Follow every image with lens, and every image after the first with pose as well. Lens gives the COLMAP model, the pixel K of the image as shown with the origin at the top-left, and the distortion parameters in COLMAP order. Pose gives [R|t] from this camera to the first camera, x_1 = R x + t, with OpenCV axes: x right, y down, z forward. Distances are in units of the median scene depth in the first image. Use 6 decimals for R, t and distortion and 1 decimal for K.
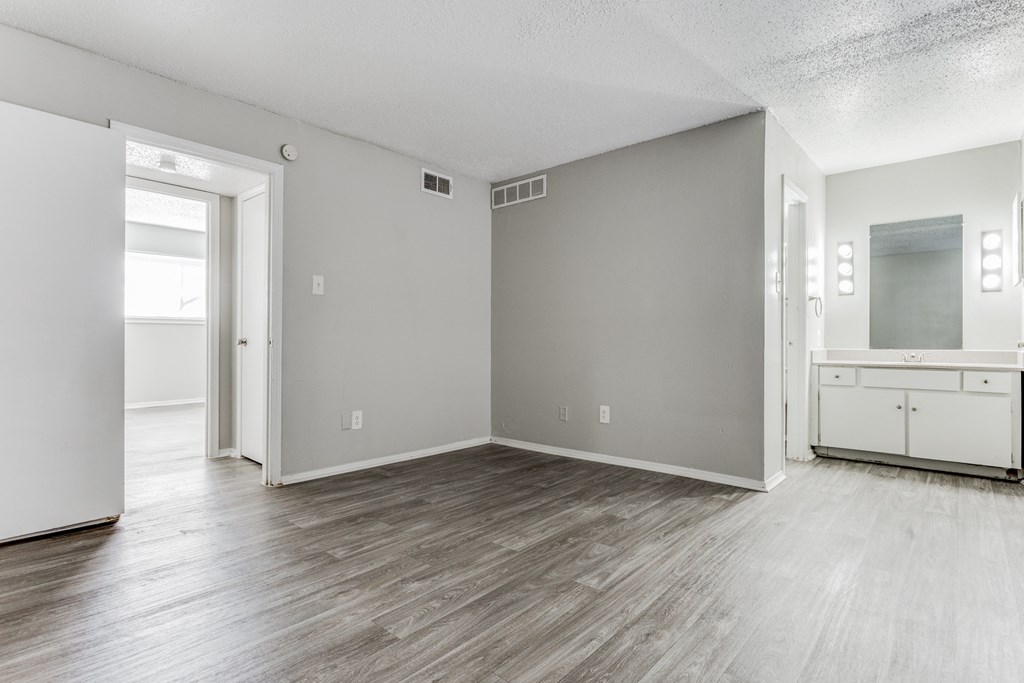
lens RADIAL K [[515.7, 0, 509.9], [0, 515.7, 335.4], [0, 0, 1]] dist [-0.015512, -0.001981]
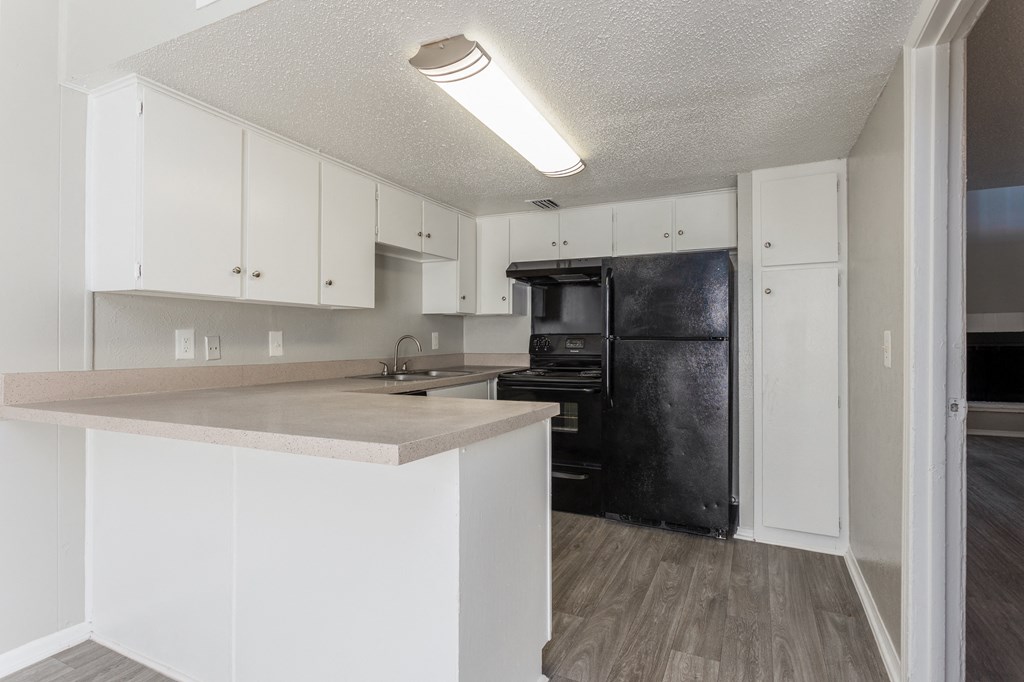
lens RADIAL K [[515.7, 0, 508.0], [0, 515.7, 342.7], [0, 0, 1]] dist [-0.015512, -0.001981]
pose [[-0.962500, -0.013019, -0.270970, 0.604949], [-0.013253, 0.999912, -0.000969, -0.075281], [0.270959, 0.002659, -0.962587, 2.110745]]
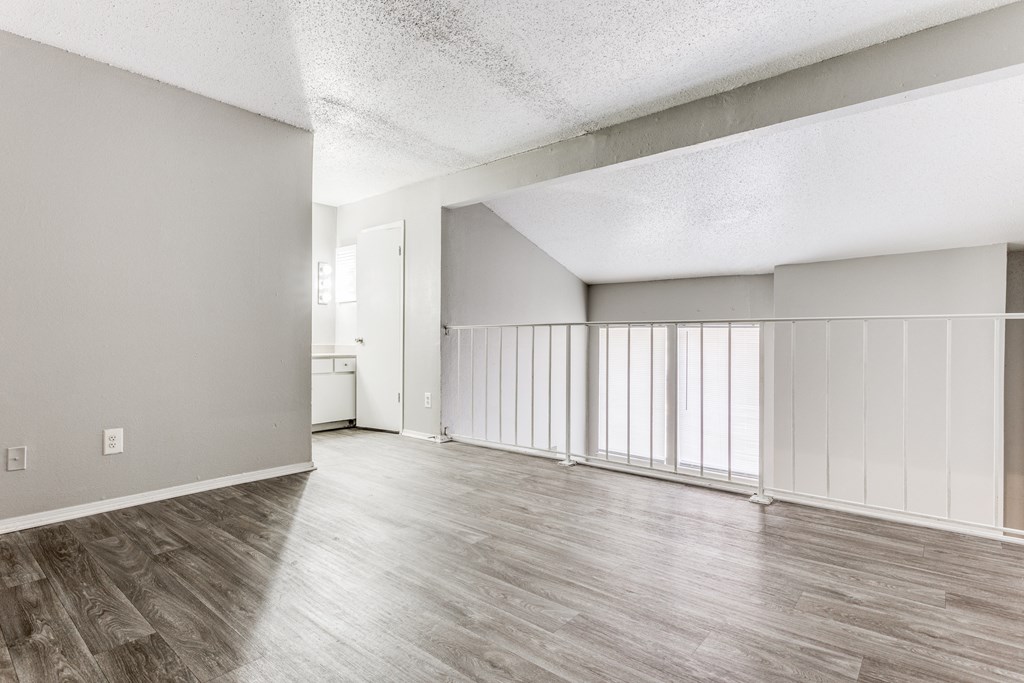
lens RADIAL K [[515.7, 0, 513.8], [0, 515.7, 340.0], [0, 0, 1]] dist [-0.015512, -0.001981]
pose [[-0.032976, -0.005969, 0.999438, -1.071101], [-0.002920, 0.999978, 0.005876, 0.011514], [-0.999452, -0.002725, -0.032992, 0.292940]]
